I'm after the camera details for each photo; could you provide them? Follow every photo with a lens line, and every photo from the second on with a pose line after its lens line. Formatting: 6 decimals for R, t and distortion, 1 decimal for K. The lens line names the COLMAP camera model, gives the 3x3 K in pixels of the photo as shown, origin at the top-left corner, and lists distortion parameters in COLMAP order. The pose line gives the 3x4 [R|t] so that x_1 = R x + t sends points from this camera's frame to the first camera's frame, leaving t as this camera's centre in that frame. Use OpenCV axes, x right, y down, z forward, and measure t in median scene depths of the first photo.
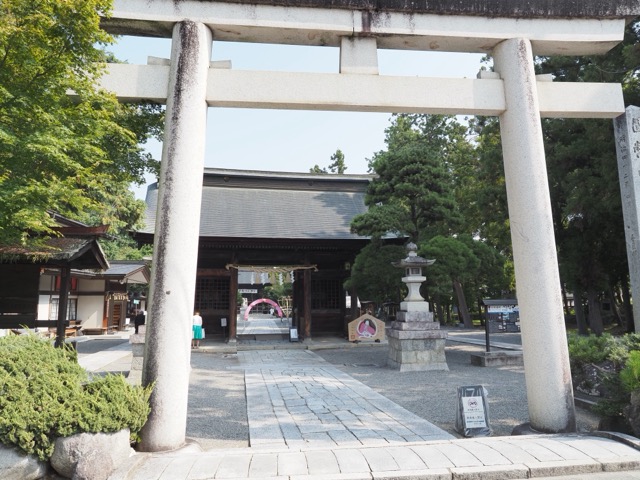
lens RADIAL K [[466.1, 0, 320.0], [0, 466.1, 240.0], [0, 0, 1]] dist [-0.002951, -0.002471]
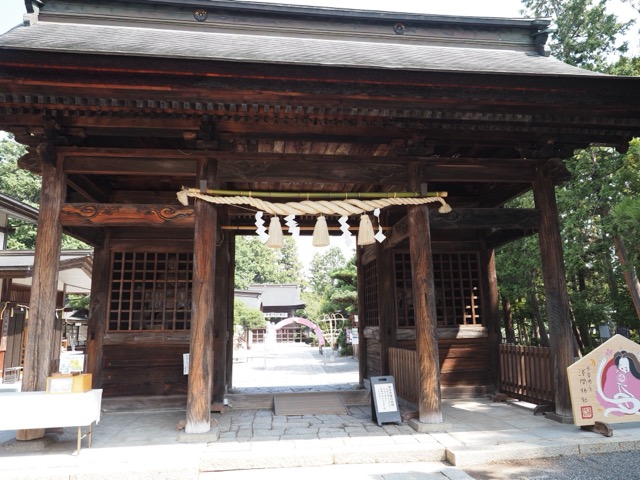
lens RADIAL K [[466.1, 0, 320.0], [0, 466.1, 240.0], [0, 0, 1]] dist [-0.002951, -0.002471]
pose [[0.997643, -0.024218, -0.064203, -0.078942], [0.020439, 0.998056, -0.058881, 0.107005], [0.065504, 0.057429, 0.996198, 0.660484]]
